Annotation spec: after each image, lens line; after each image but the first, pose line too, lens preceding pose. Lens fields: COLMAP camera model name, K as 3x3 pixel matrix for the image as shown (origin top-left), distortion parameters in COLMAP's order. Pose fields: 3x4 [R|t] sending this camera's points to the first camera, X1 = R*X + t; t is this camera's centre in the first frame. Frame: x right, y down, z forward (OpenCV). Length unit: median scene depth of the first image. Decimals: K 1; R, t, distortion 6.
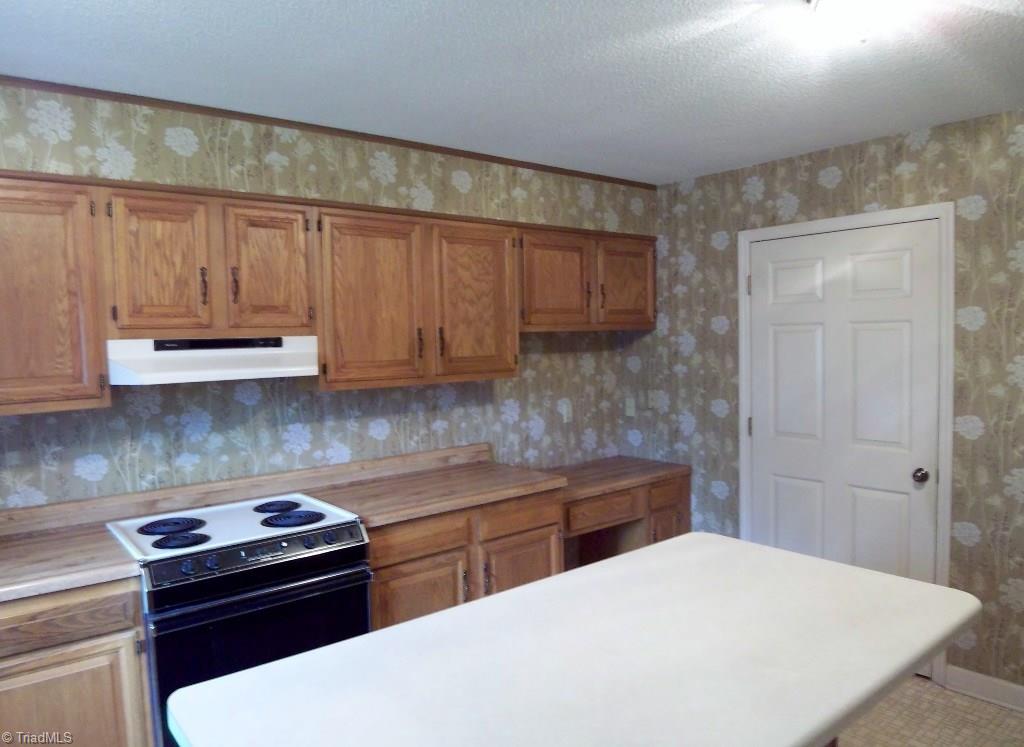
lens RADIAL K [[705.0, 0, 505.0], [0, 705.0, 380.5], [0, 0, 1]] dist [-0.013346, -0.034124]
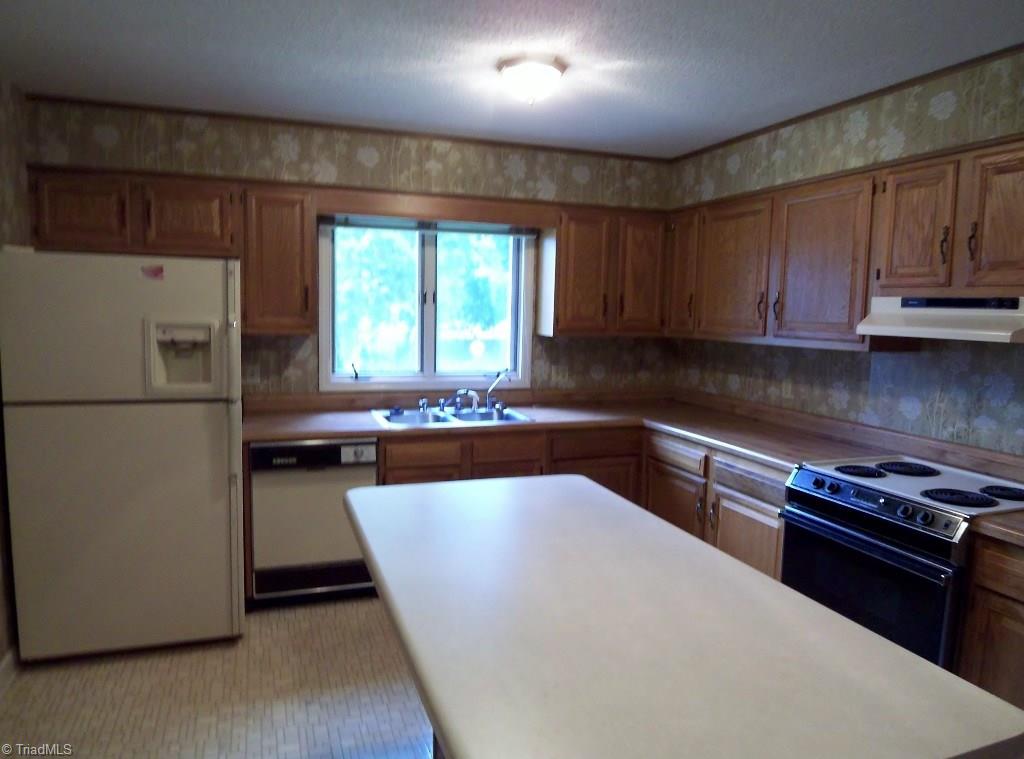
lens RADIAL K [[686.0, 0, 487.7], [0, 686.0, 380.0], [0, 0, 1]] dist [-0.006289, -0.041986]
pose [[-0.343269, 0.115285, -0.932135, 0.670557], [-0.073247, 0.986130, 0.148937, -0.036265], [0.936377, 0.119401, -0.330064, 0.669294]]
